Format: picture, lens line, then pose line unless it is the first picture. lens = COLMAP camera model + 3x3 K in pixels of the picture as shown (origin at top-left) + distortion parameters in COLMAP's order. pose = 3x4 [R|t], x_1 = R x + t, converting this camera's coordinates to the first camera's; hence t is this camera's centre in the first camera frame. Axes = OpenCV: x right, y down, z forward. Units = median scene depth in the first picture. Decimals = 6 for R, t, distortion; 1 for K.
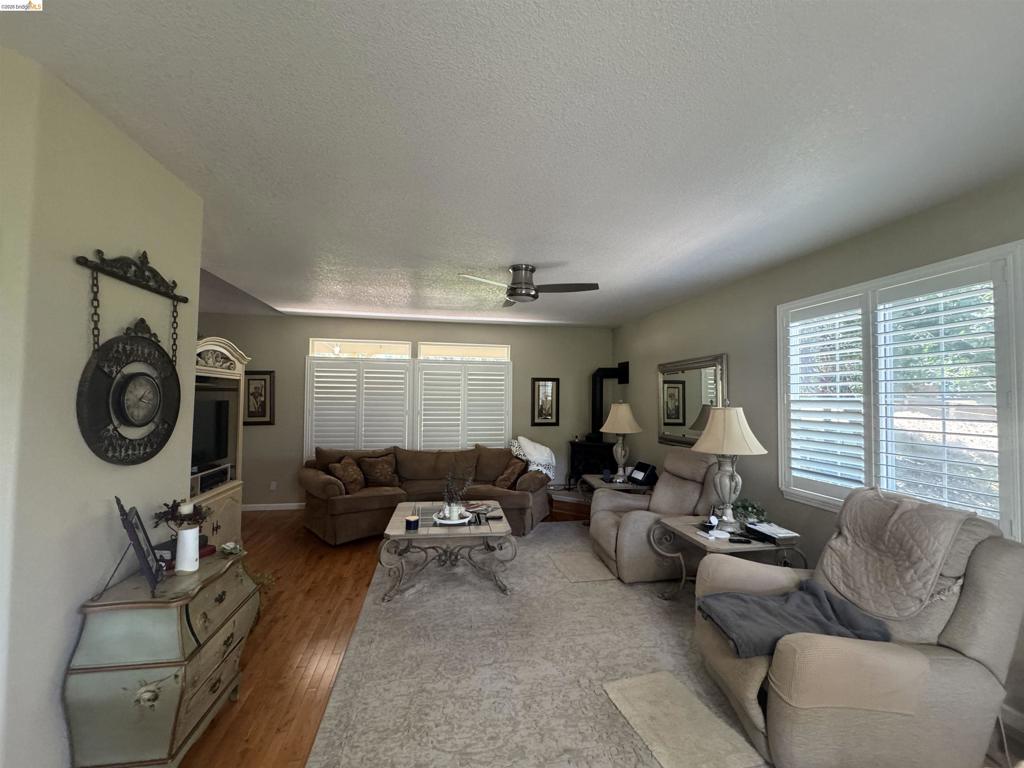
lens RADIAL K [[406.6, 0, 506.8], [0, 406.6, 385.8], [0, 0, 1]] dist [-0.002868, -0.000069]
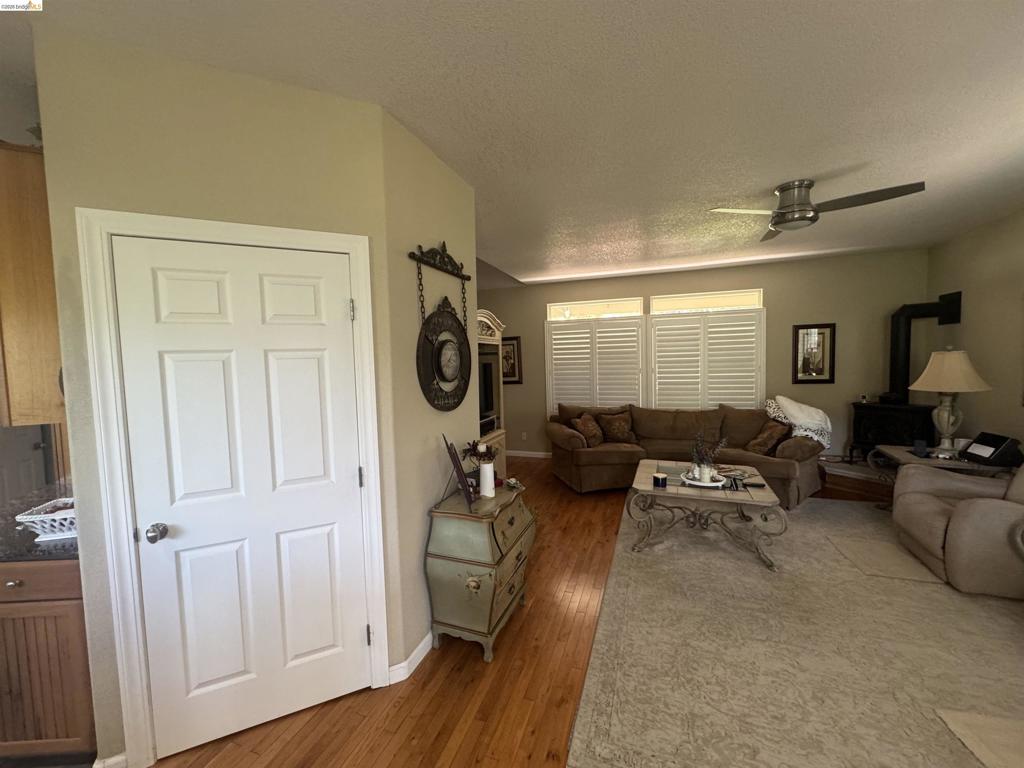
lens RADIAL K [[406.6, 0, 511.4], [0, 406.6, 384.9], [0, 0, 1]] dist [-0.002868, -0.000069]
pose [[0.867057, -0.004160, -0.498191, -0.055692], [0.051542, 0.995348, 0.081393, 0.008614], [0.495535, -0.096250, 0.863238, -0.008040]]
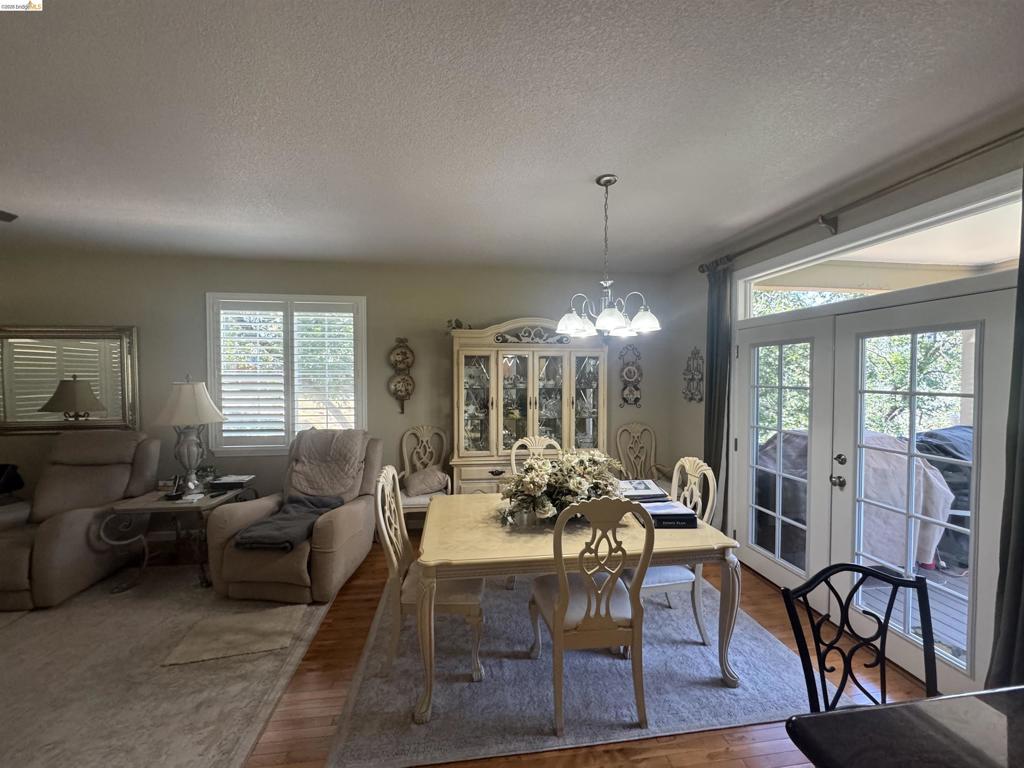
lens RADIAL K [[406.6, 0, 509.6], [0, 406.6, 387.5], [0, 0, 1]] dist [-0.002868, -0.000069]
pose [[0.048139, -0.038697, 0.998091, -0.491523], [-0.031697, 0.998687, 0.040249, -0.003363], [-0.998338, -0.033574, 0.046849, 0.096257]]
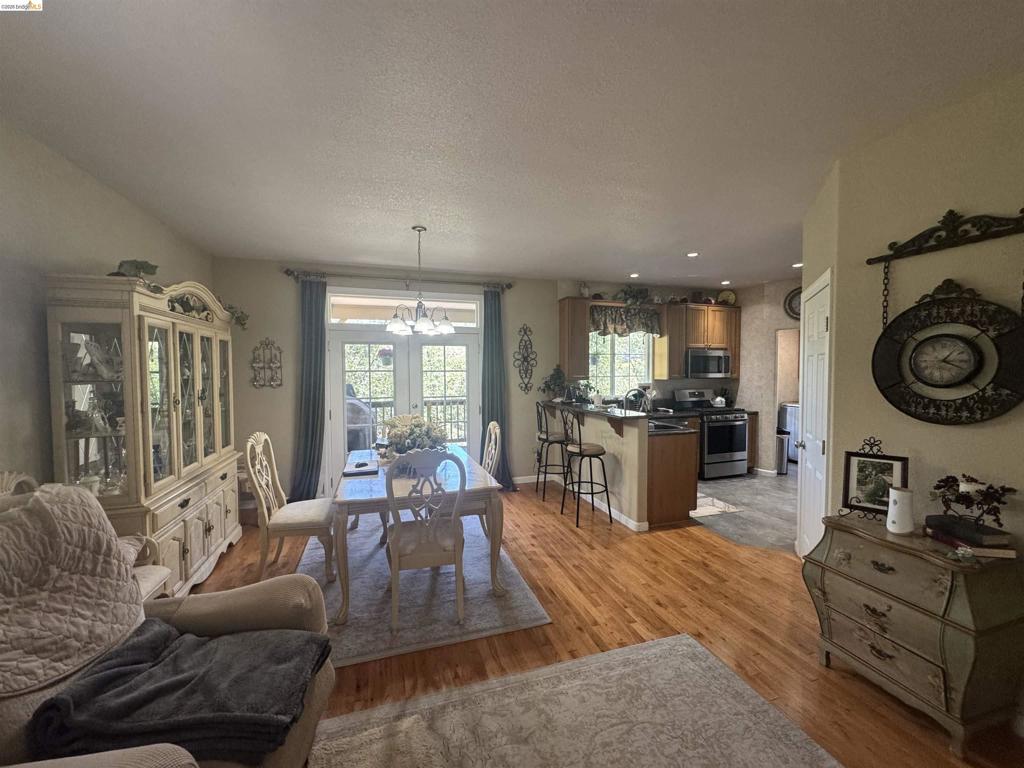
lens RADIAL K [[406.6, 0, 510.5], [0, 406.6, 383.5], [0, 0, 1]] dist [-0.002868, -0.000069]
pose [[-0.991777, -0.002017, -0.127958, 0.167337], [-0.002332, 0.999995, 0.002319, 0.051457], [0.127953, 0.002598, -0.991777, 1.066879]]
